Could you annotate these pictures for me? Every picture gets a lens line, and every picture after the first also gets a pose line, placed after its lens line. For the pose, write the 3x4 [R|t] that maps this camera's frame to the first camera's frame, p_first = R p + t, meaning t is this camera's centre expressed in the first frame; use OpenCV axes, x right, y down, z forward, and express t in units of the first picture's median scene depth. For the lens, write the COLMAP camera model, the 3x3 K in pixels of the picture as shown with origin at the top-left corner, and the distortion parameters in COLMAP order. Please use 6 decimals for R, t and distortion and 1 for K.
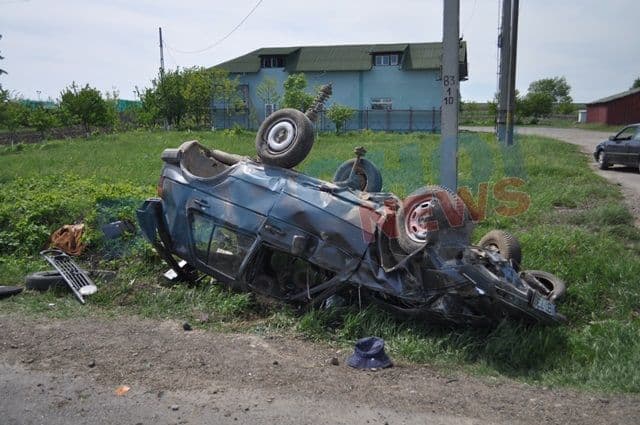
lens RADIAL K [[620.0, 0, 320.0], [0, 620.0, 212.5], [0, 0, 1]] dist [-0.002693, -0.002634]
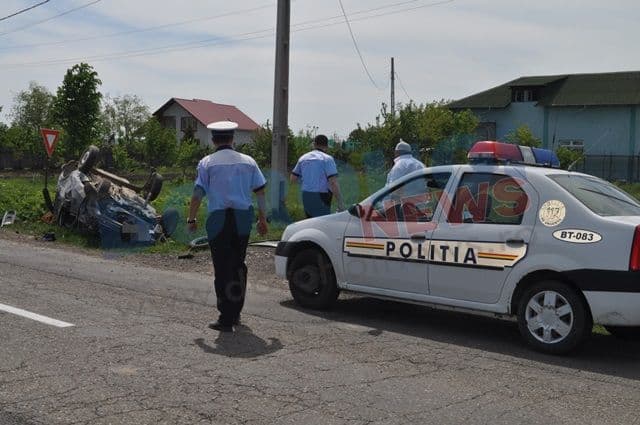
lens RADIAL K [[911.4, 0, 320.0], [0, 911.4, 212.5], [0, 0, 1]] dist [-0.027582, 0.001023]
pose [[0.889279, 0.048074, -0.454832, 2.034109], [-0.092738, 0.992756, -0.076389, 0.222067], [0.447865, 0.110112, 0.887295, -1.364533]]
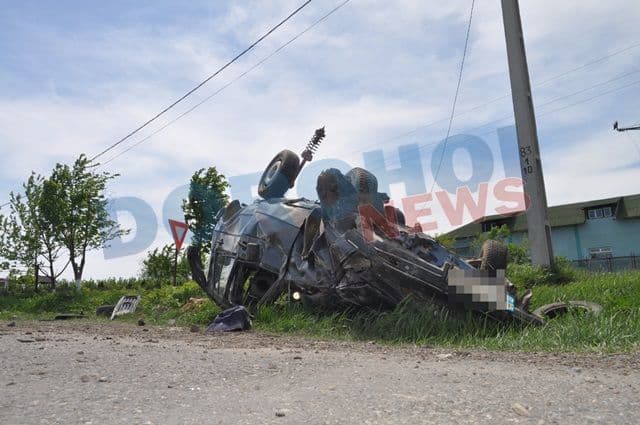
lens RADIAL K [[498.1, 0, 320.0], [0, 498.1, 212.5], [0, 0, 1]] dist [-0.004398, -0.002930]
pose [[0.894671, -0.115298, -0.431589, 0.383873], [-0.020337, 0.954606, -0.297177, 0.206615], [0.446261, 0.274653, 0.851714, 0.277569]]
